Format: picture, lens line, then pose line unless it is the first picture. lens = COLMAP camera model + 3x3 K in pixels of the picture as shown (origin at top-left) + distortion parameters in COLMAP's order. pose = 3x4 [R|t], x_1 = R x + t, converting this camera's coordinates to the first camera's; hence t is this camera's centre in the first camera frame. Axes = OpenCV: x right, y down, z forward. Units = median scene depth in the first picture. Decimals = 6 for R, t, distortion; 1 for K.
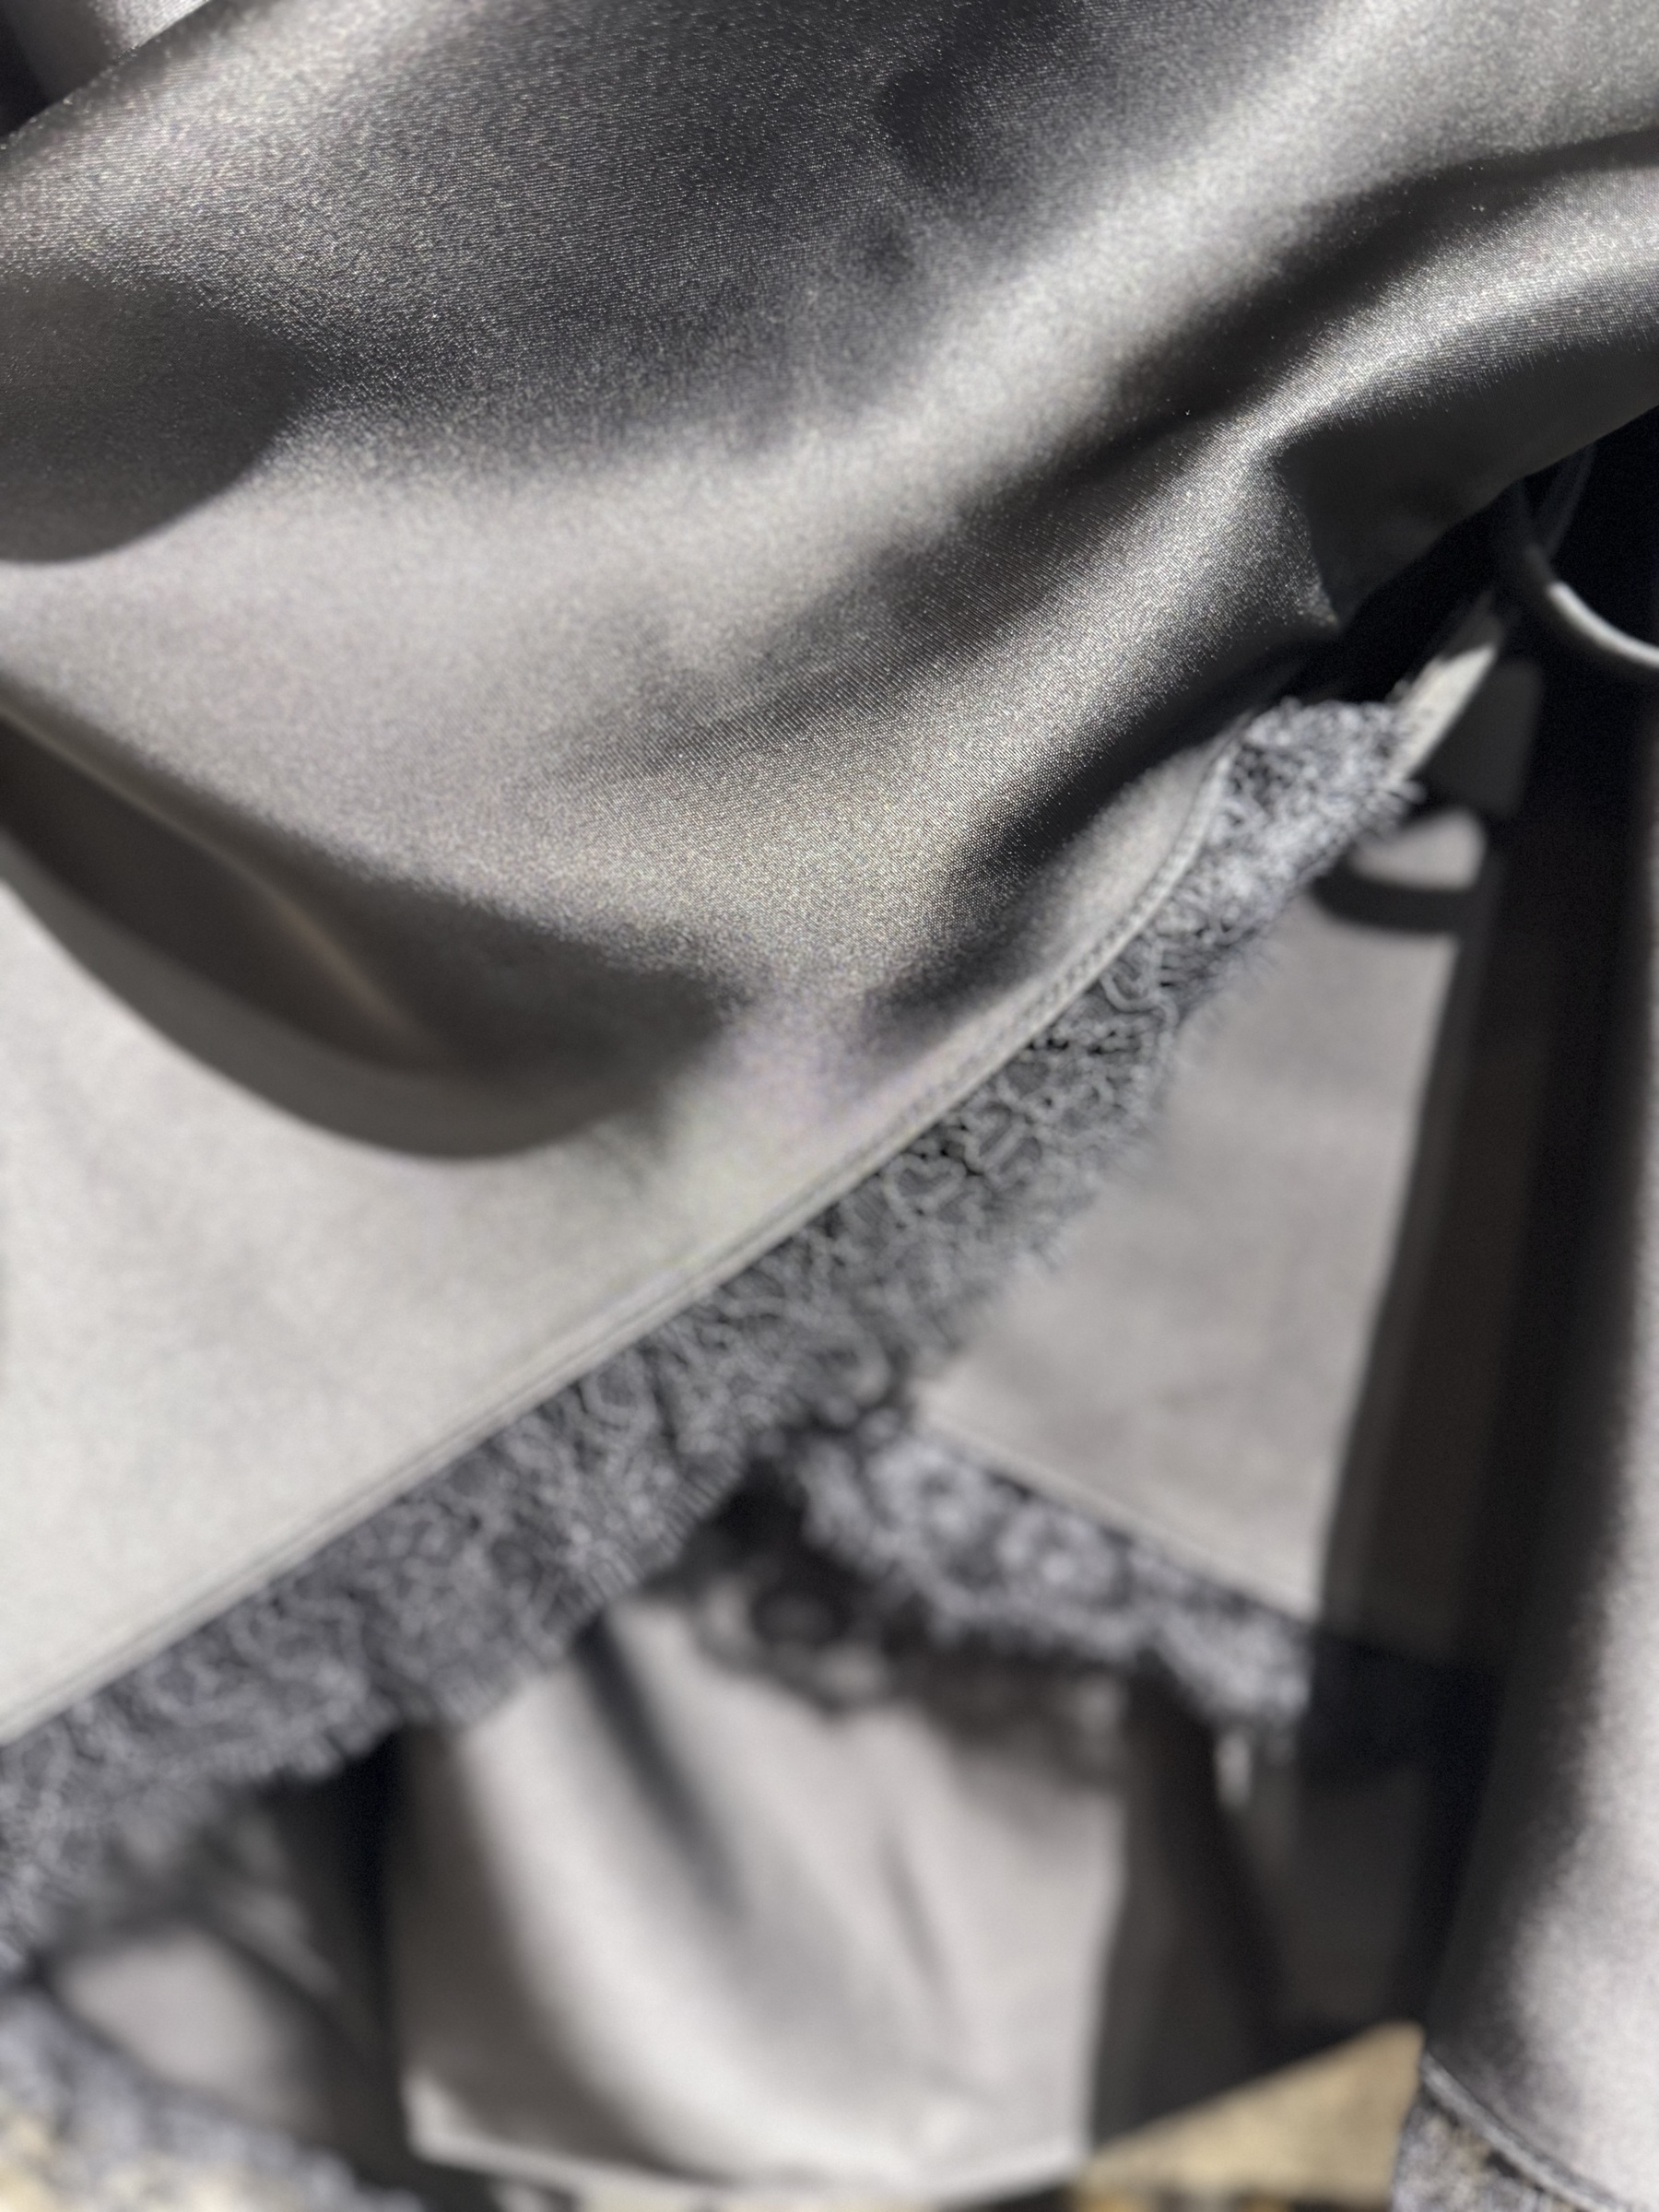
lens RADIAL K [[1544.9, 0, 842.5], [0, 1544.9, 1103.5], [0, 0, 1]] dist [0.039537, -0.014225]
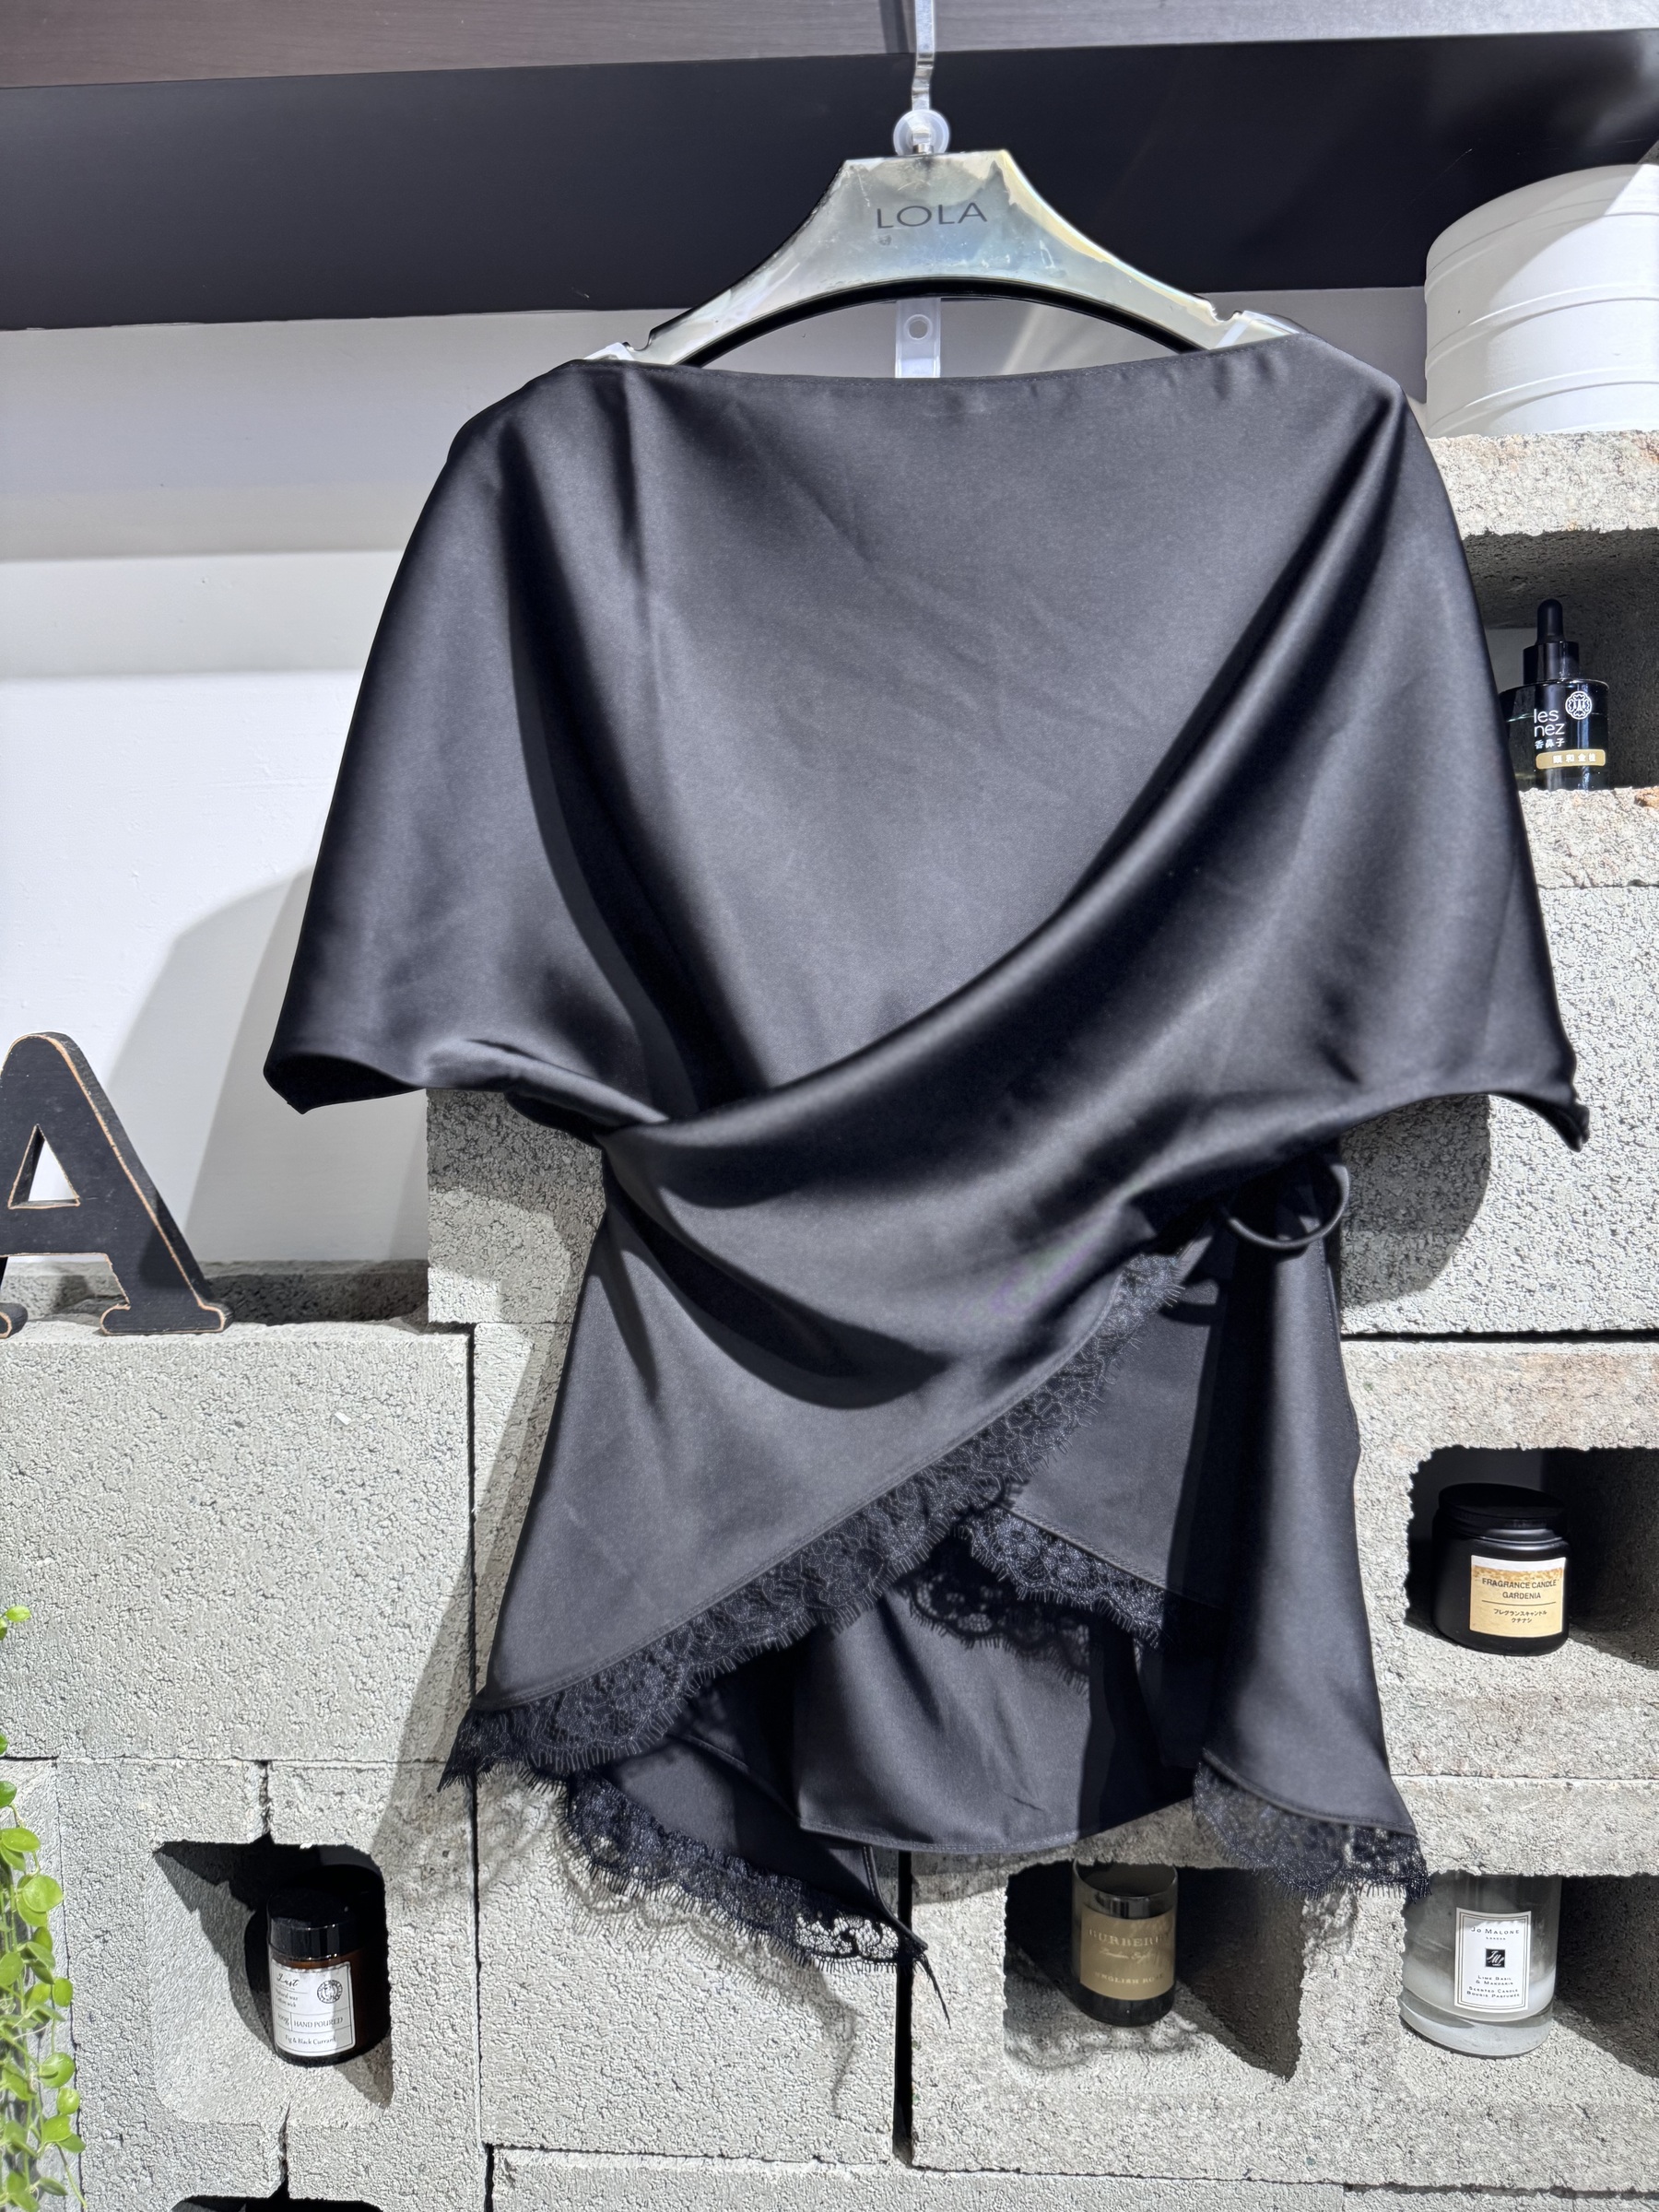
lens RADIAL K [[1544.9, 0, 825.3], [0, 1544.9, 1100.7], [0, 0, 1]] dist [0.039537, -0.014225]
pose [[0.999981, 0.003974, 0.004647, -0.304545], [-0.003471, 0.994610, -0.103628, -0.226648], [-0.005034, 0.103610, 0.994605, -1.814248]]
